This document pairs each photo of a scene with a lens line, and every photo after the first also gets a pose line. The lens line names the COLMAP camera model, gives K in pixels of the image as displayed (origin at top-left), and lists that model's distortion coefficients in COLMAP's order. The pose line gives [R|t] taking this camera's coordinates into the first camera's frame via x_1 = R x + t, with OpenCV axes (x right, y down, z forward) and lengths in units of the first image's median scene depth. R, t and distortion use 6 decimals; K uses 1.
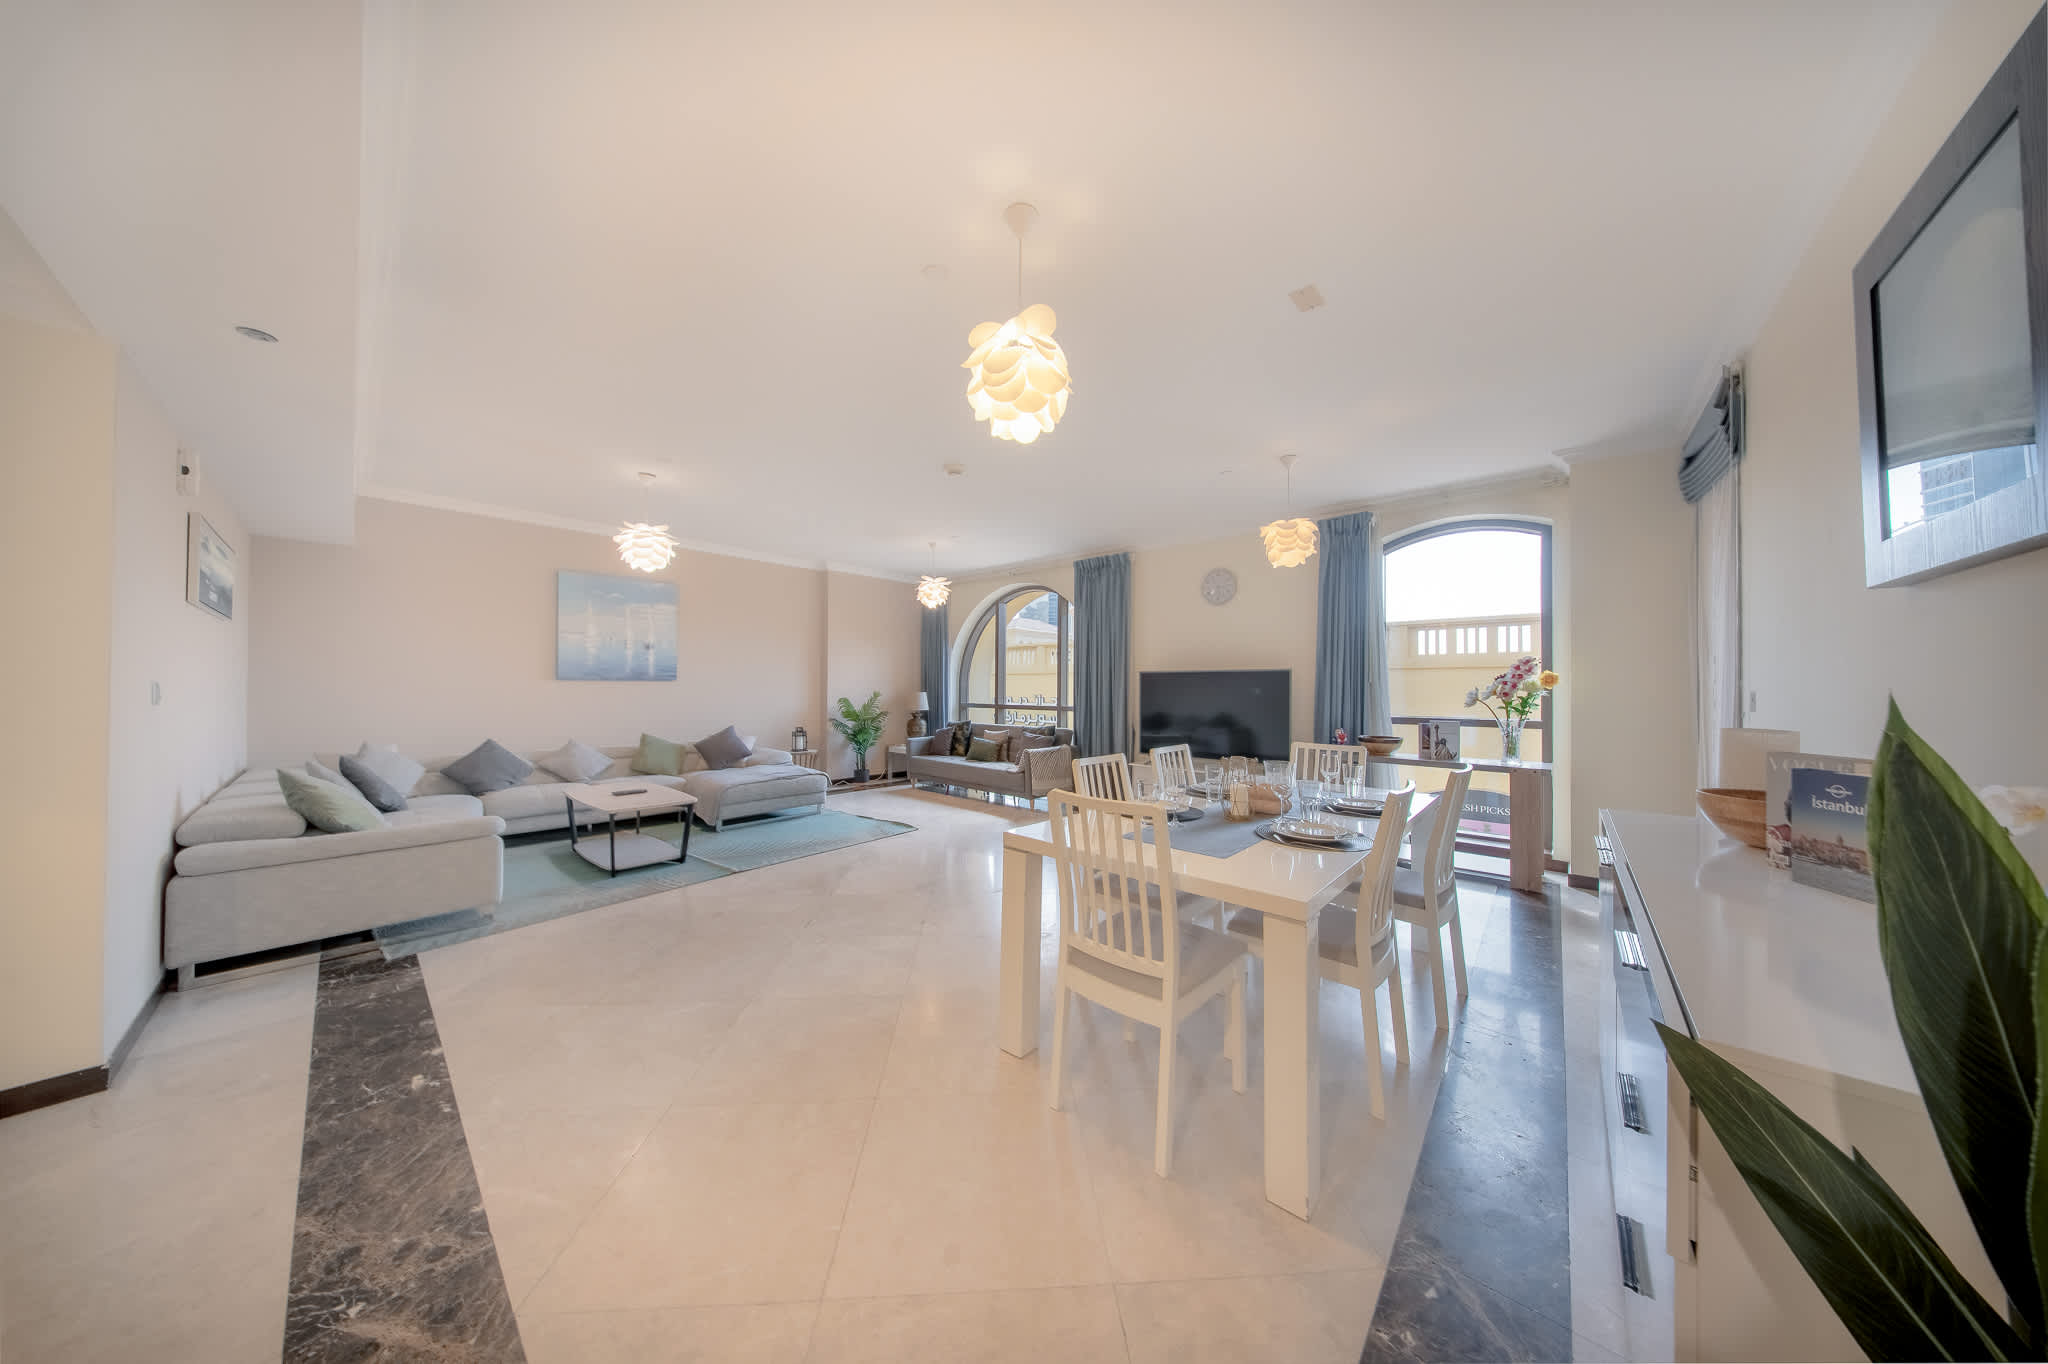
lens RADIAL K [[595.4, 0, 1025.4], [0, 595.4, 684.3], [0, 0, 1]] dist [-0.000560, -0.000044]
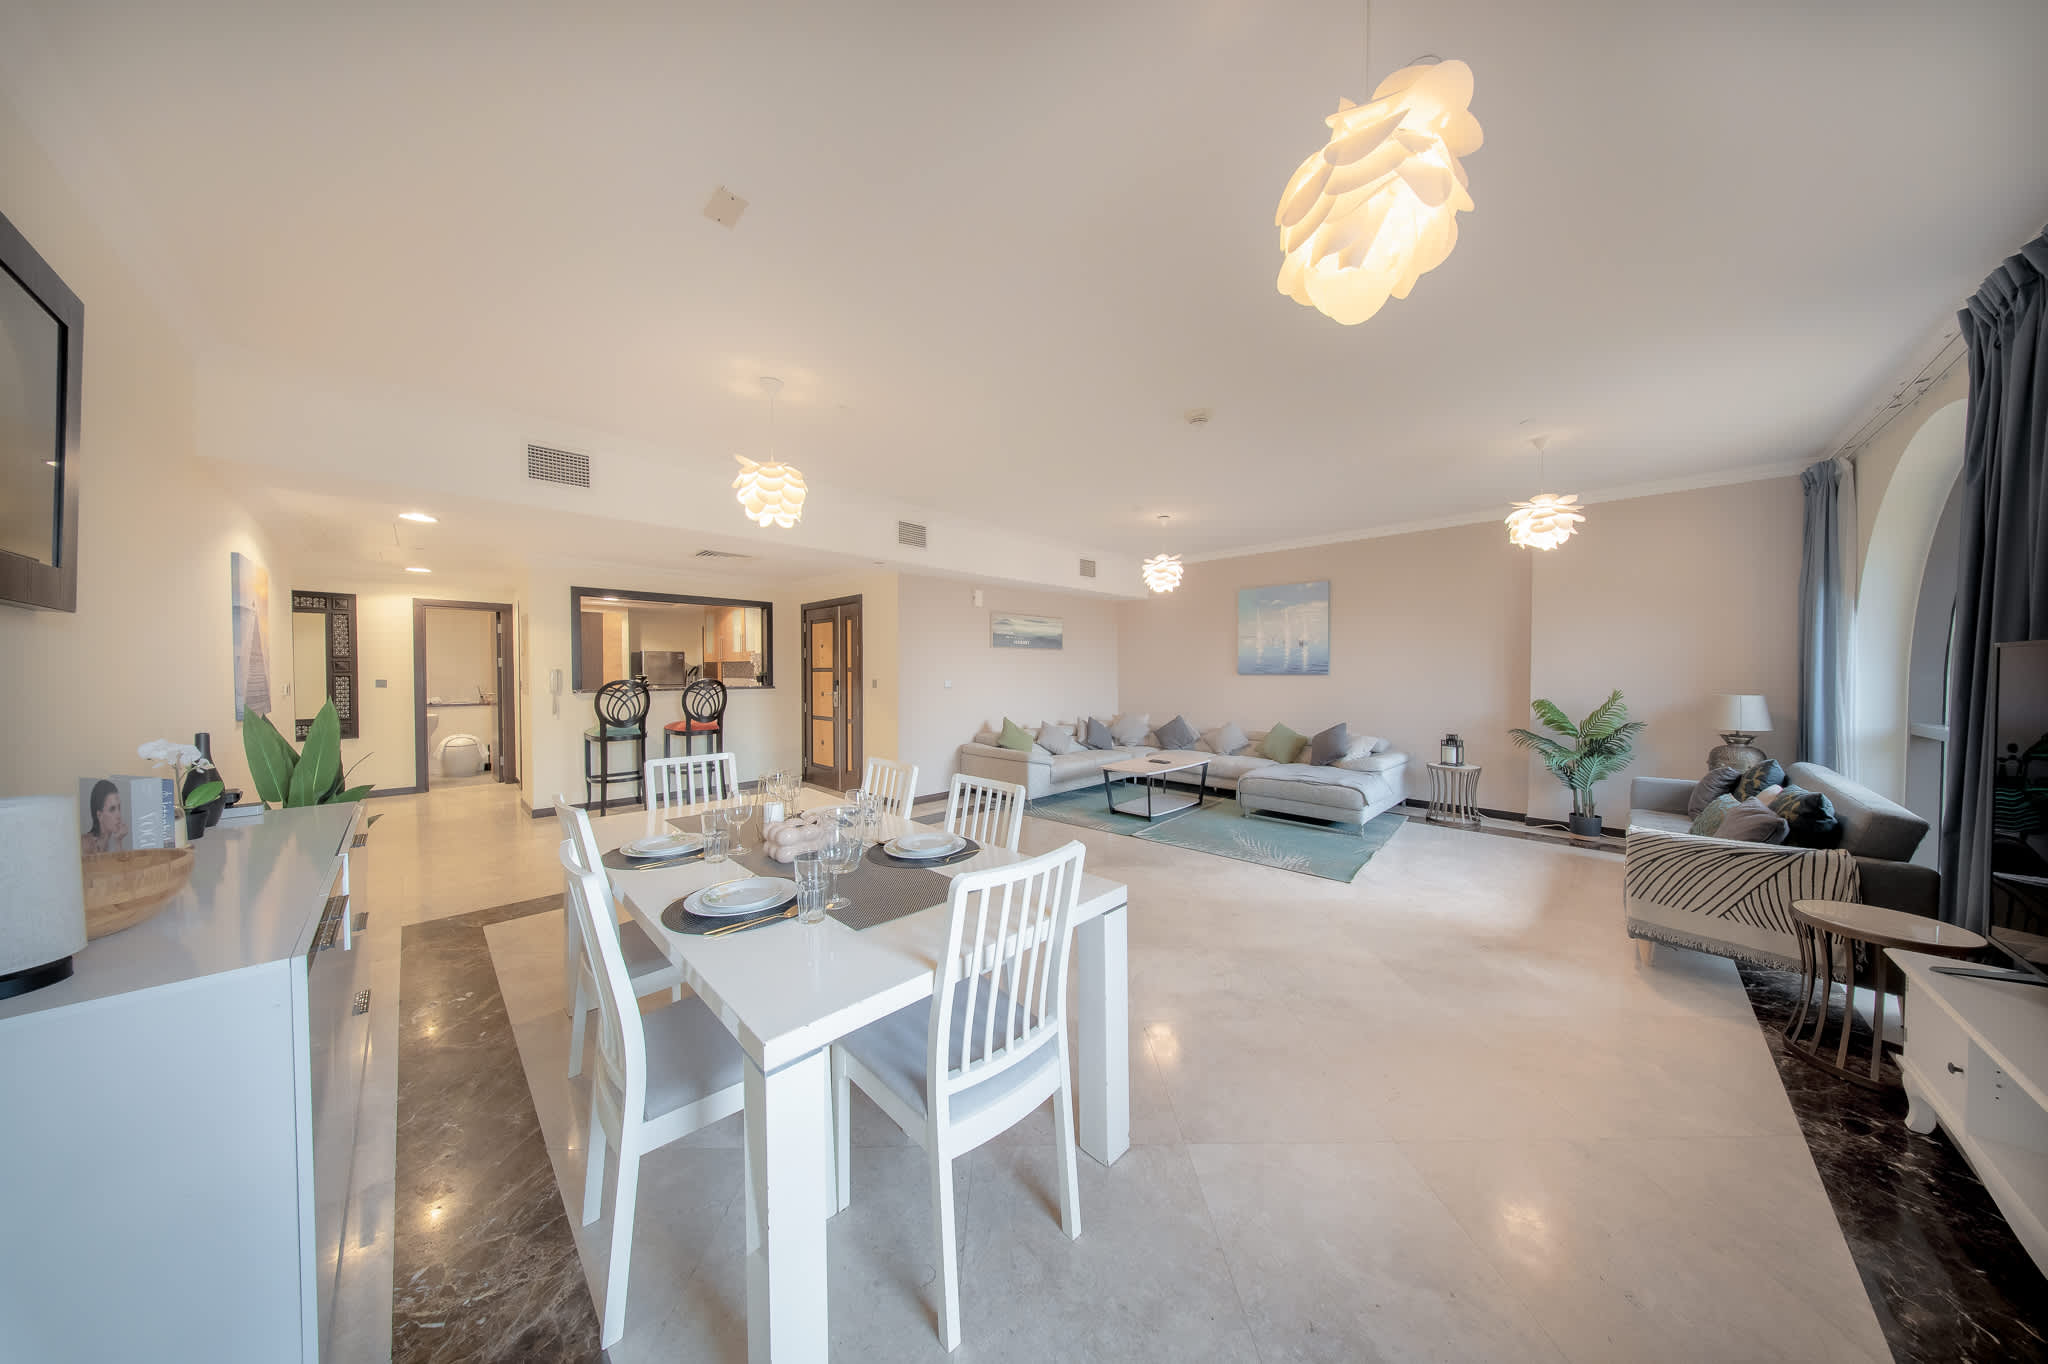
lens RADIAL K [[595.4, 0, 1025.4], [0, 595.4, 684.3], [0, 0, 1]] dist [-0.000560, -0.000044]
pose [[-0.049715, 0.016724, -0.998623, 0.602271], [0.005304, 0.999850, 0.016481, -0.012586], [0.998749, -0.004477, -0.049796, 0.695831]]
